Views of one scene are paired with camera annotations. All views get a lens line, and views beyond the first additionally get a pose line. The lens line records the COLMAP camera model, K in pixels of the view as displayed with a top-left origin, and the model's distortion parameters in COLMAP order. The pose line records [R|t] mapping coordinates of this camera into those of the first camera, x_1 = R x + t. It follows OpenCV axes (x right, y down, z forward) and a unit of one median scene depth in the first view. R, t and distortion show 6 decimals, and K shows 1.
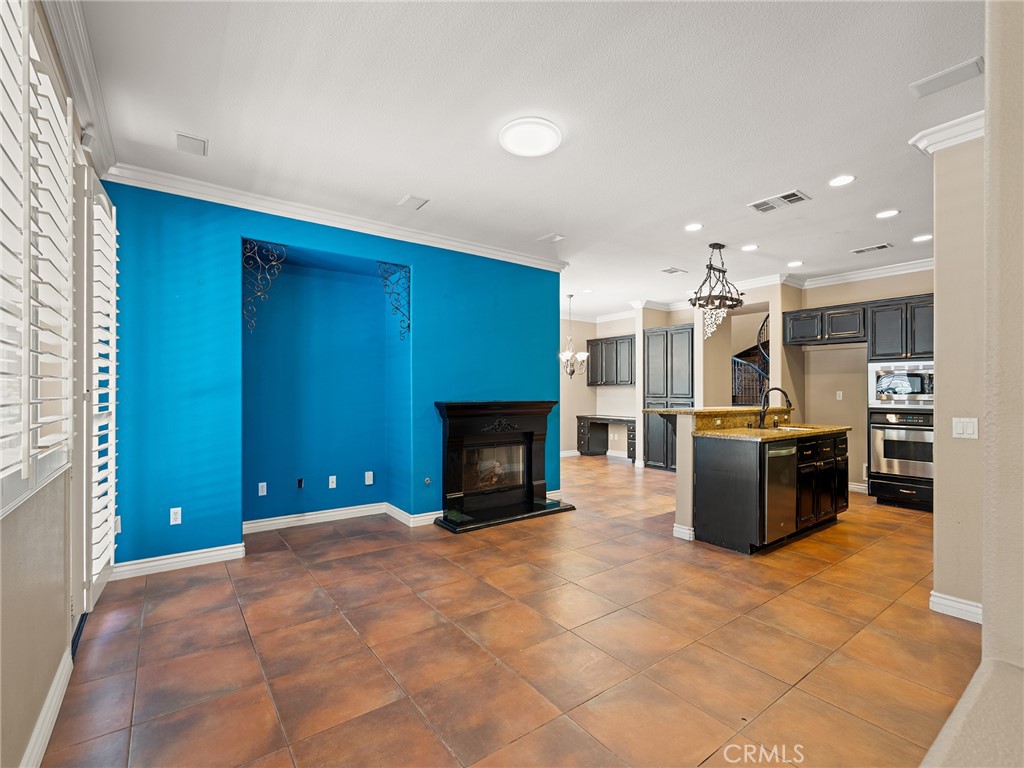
lens RADIAL K [[468.1, 0, 511.4], [0, 468.1, 387.6], [0, 0, 1]] dist [-0.000971, -0.000143]
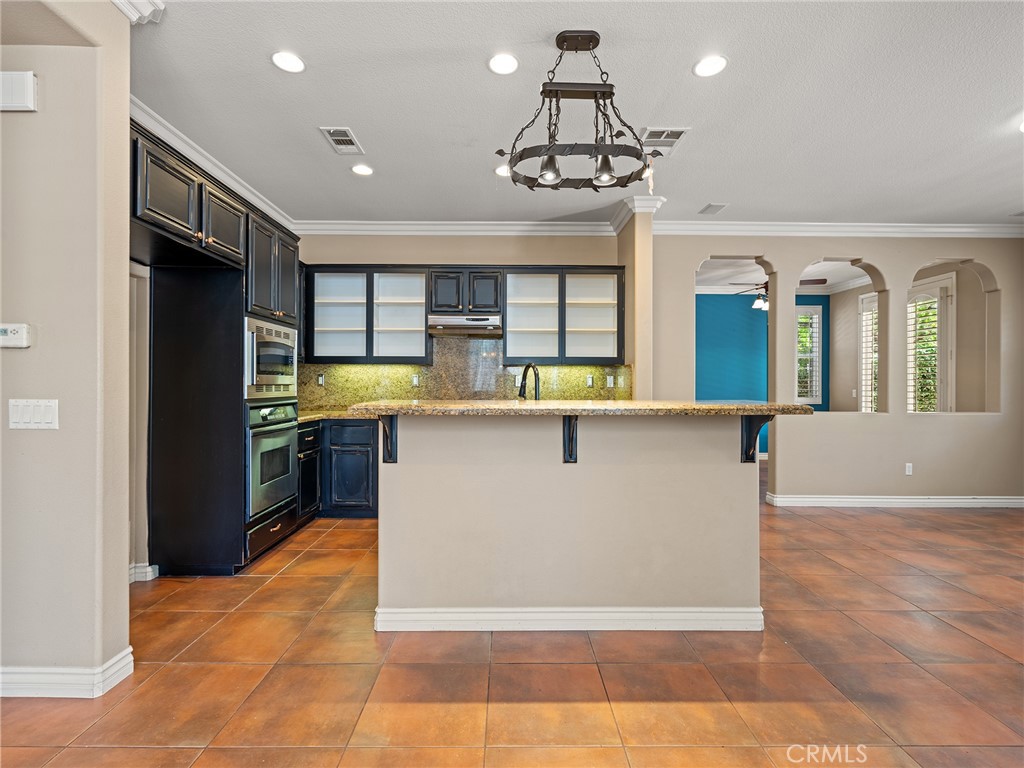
lens RADIAL K [[468.1, 0, 508.5], [0, 468.1, 386.4], [0, 0, 1]] dist [-0.000971, -0.000143]
pose [[-0.808546, -0.000147, 0.588433, 0.380017], [-0.006325, 0.999944, -0.008441, 0.056884], [-0.588399, -0.010547, -0.808502, 2.323220]]
